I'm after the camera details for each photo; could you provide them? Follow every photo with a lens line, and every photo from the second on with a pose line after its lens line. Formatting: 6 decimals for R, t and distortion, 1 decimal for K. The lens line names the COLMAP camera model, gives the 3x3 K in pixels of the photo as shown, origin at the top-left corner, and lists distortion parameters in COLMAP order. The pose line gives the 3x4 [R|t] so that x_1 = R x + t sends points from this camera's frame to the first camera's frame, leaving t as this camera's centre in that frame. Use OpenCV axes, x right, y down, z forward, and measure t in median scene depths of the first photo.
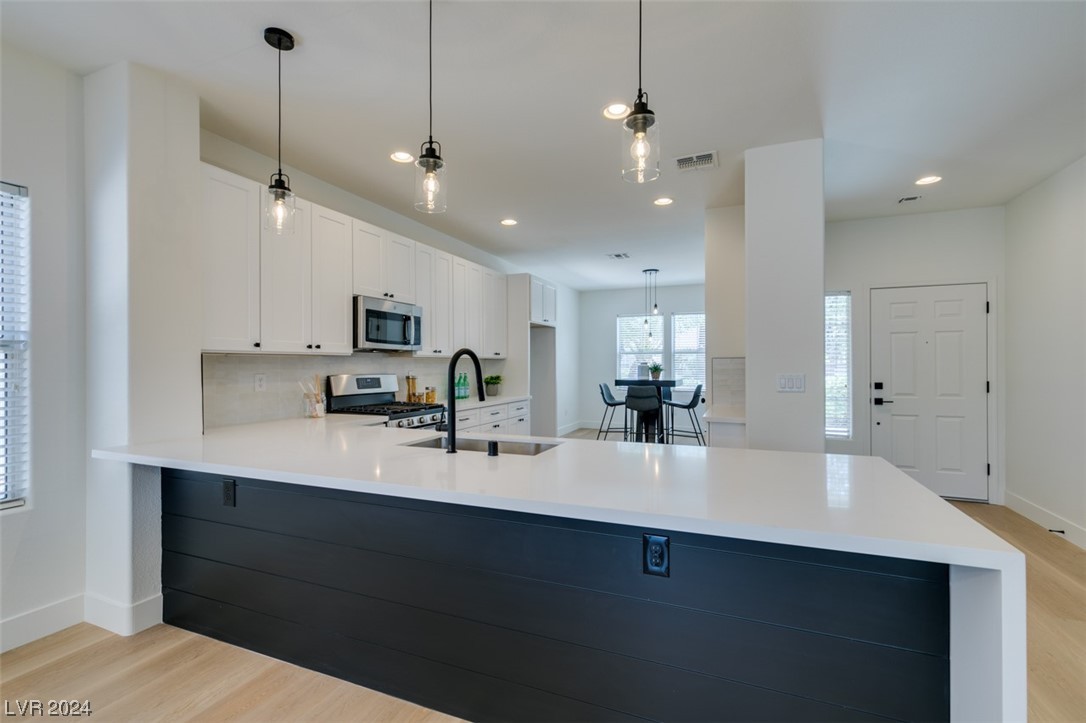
lens RADIAL K [[485.4, 0, 542.7], [0, 485.4, 363.3], [0, 0, 1]] dist [0.004314, -0.000381]
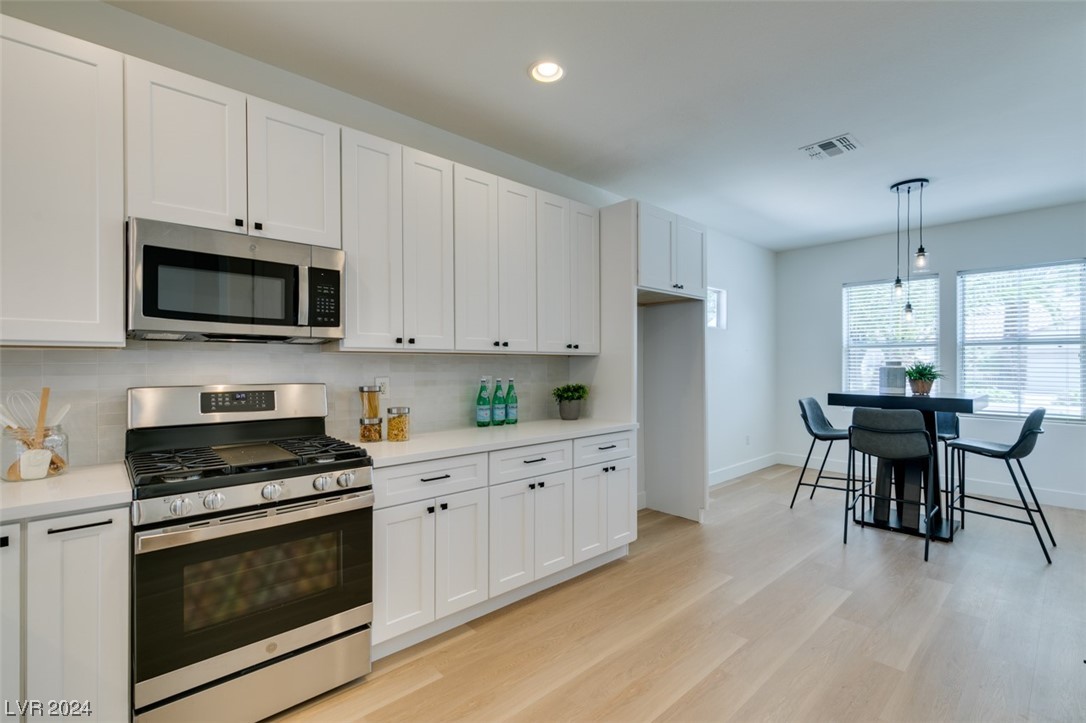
lens RADIAL K [[485.4, 0, 542.7], [0, 485.4, 363.3], [0, 0, 1]] dist [0.004314, -0.000381]
pose [[0.907912, 0.000546, -0.419160, 0.145269], [0.000085, 0.999999, 0.001487, -0.000820], [0.419160, -0.001386, 0.907911, 0.623628]]
